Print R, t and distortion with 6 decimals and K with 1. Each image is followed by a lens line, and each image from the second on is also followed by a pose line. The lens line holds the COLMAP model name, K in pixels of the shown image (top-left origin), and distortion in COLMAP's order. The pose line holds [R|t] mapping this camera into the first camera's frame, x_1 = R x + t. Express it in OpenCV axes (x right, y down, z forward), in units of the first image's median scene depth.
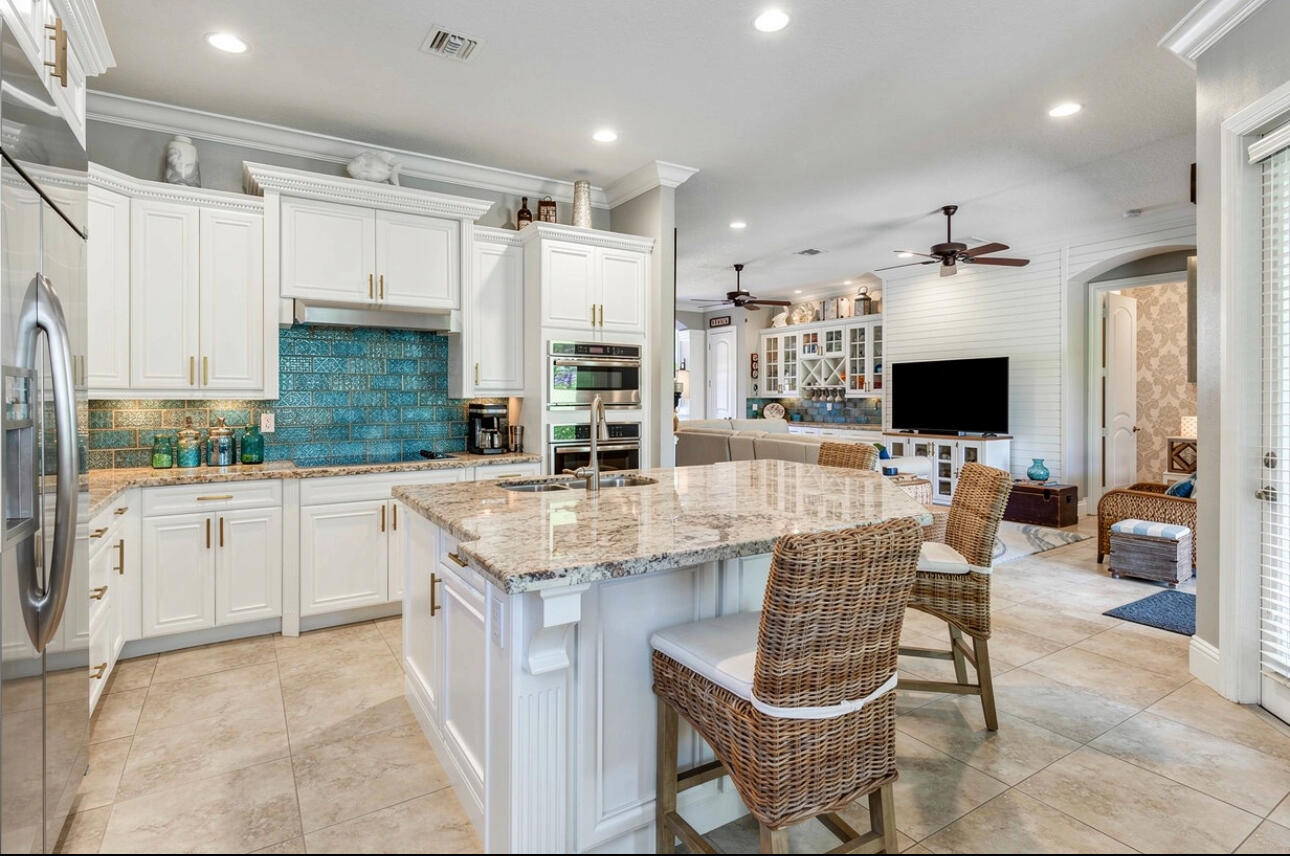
lens RADIAL K [[639.7, 0, 645.5], [0, 639.7, 394.8], [0, 0, 1]] dist [0.000636, 0.000001]
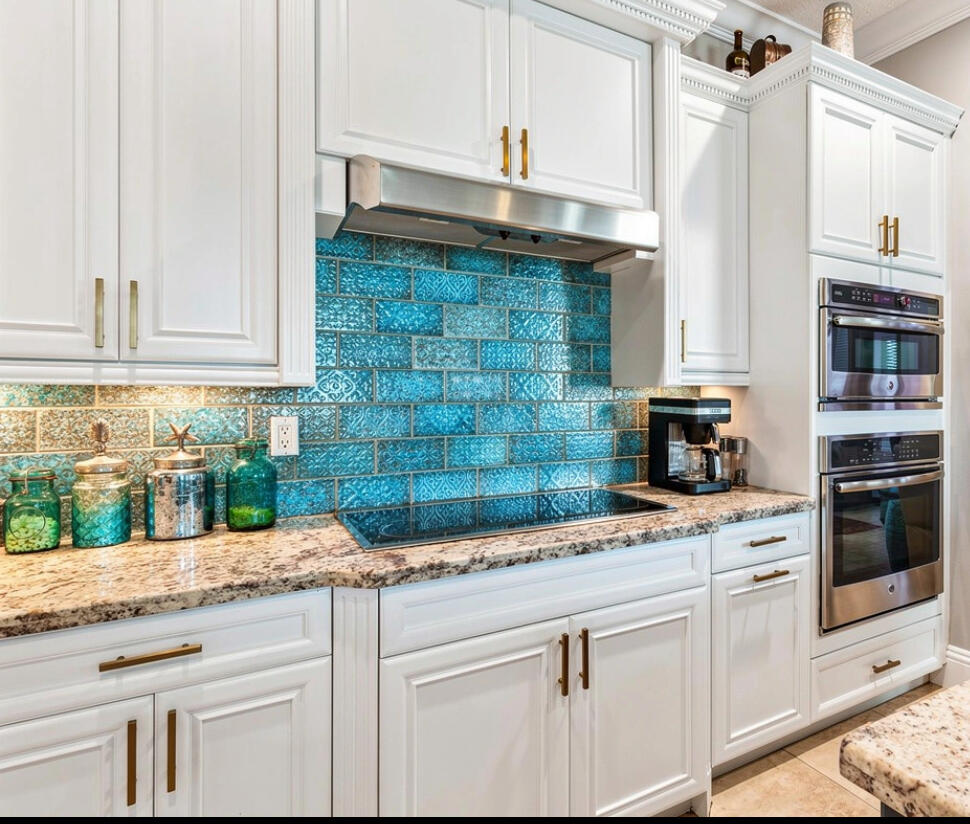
lens RADIAL K [[624.9, 0, 657.0], [0, 624.9, 393.9], [0, 0, 1]] dist [0.000112, -0.002534]
pose [[0.999348, 0.004331, 0.035852, -0.339314], [-0.004823, 0.999895, 0.013635, 0.004973], [-0.035789, -0.013799, 0.999264, 0.541451]]
